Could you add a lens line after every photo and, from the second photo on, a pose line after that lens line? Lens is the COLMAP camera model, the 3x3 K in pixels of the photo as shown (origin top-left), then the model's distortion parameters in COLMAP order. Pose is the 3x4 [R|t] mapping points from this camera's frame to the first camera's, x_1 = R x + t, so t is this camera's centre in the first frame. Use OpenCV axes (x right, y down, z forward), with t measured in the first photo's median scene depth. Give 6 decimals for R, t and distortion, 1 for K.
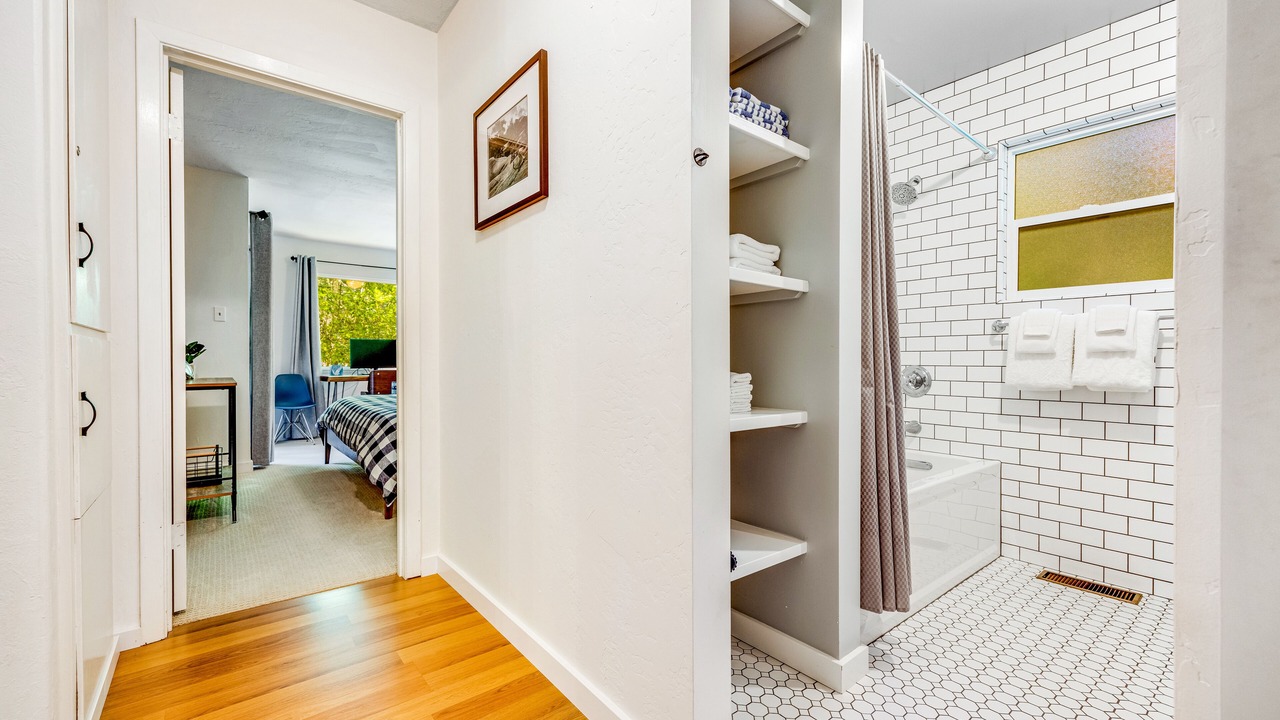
lens RADIAL K [[525.5, 0, 645.5], [0, 525.5, 361.8], [0, 0, 1]] dist [-0.000178, 0.000311]
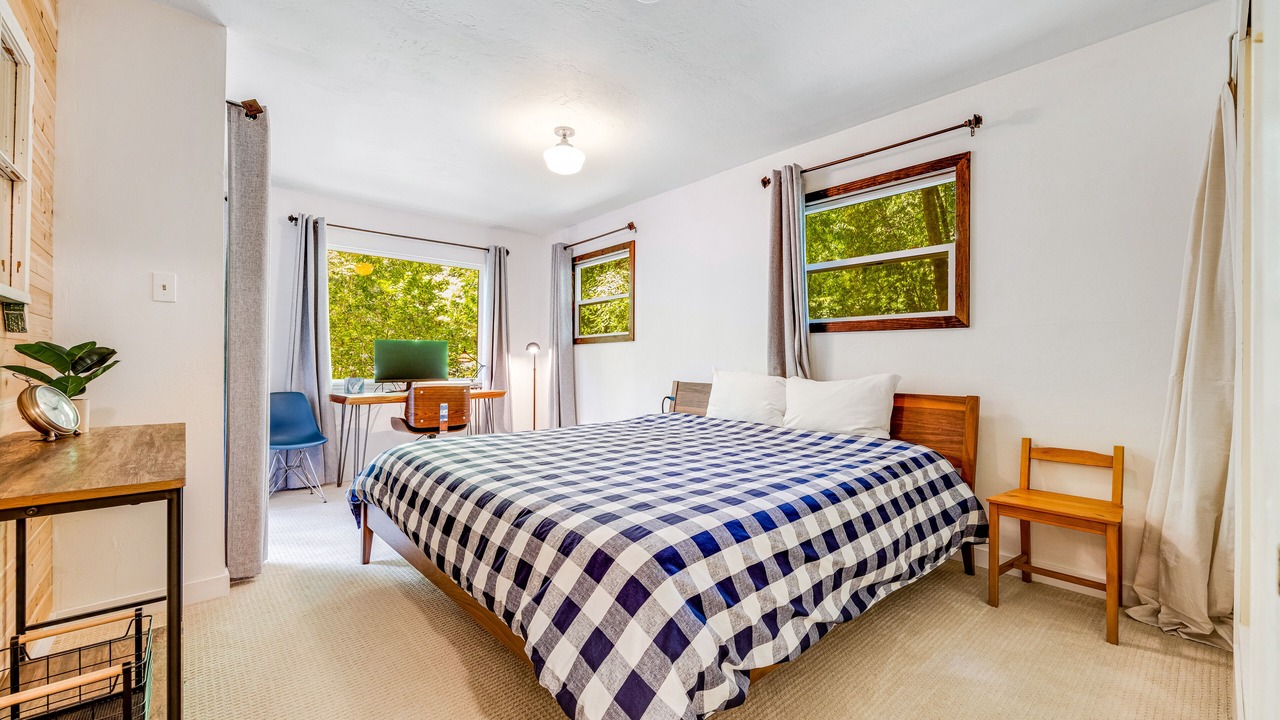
lens RADIAL K [[504.4, 0, 635.7], [0, 504.4, 362.1], [0, 0, 1]] dist [-0.007689, 0.000157]
pose [[0.999075, 0.002884, 0.042900, -0.268758], [-0.002654, 0.999982, -0.005415, -0.012895], [-0.042915, 0.005296, 0.999065, 0.355012]]
